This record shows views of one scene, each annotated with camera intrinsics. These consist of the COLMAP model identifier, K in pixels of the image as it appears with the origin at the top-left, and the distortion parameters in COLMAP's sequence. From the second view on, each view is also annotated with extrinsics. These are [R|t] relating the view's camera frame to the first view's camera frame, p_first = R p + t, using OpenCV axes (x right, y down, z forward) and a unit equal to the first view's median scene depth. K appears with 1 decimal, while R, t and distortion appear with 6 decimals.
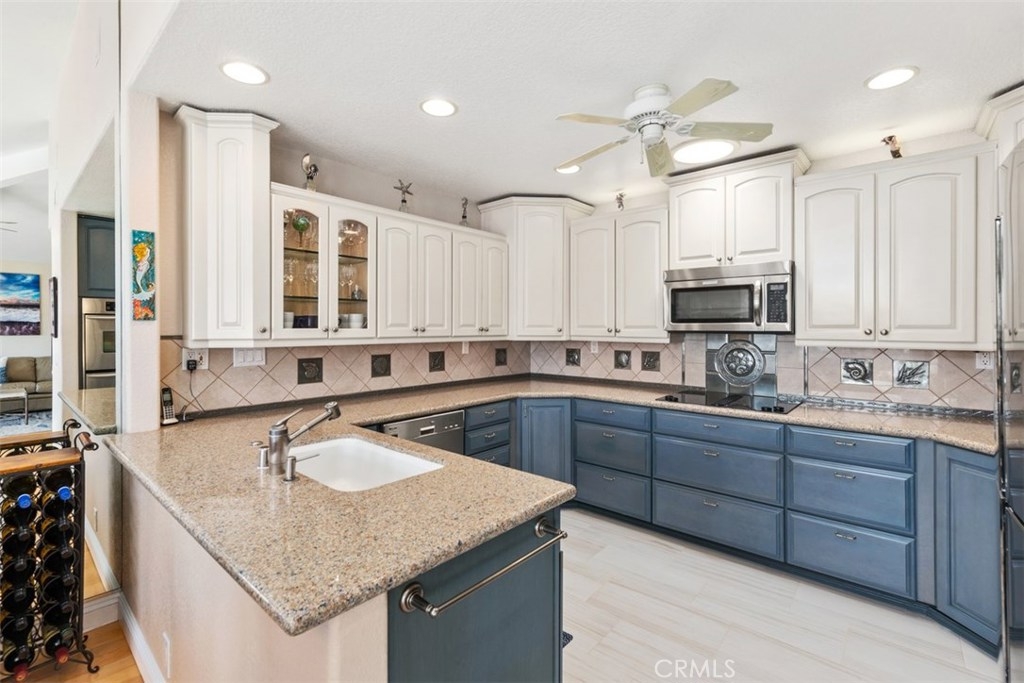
lens RADIAL K [[452.8, 0, 511.6], [0, 452.8, 329.9], [0, 0, 1]] dist [0.000413, 0.000104]
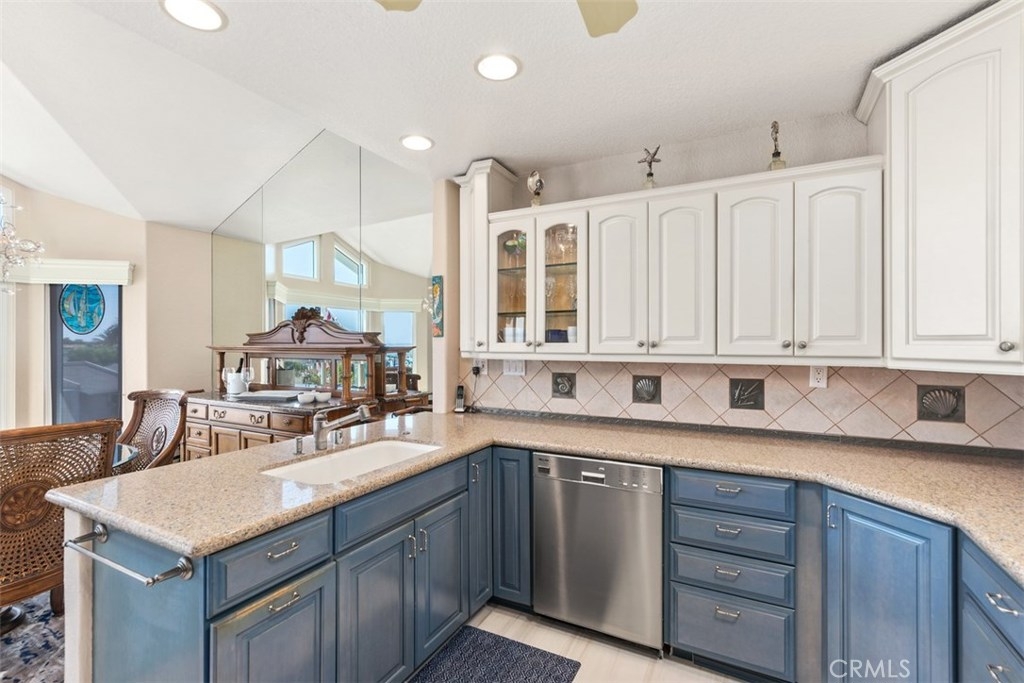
lens RADIAL K [[463.0, 0, 512.0], [0, 463.0, 341.5], [0, 0, 1]] dist [0.022974, -0.000081]
pose [[0.227993, -0.004357, -0.973653, 0.530628], [-0.005436, 0.999969, -0.005748, 0.000502], [0.973648, 0.006603, 0.227962, 0.681283]]
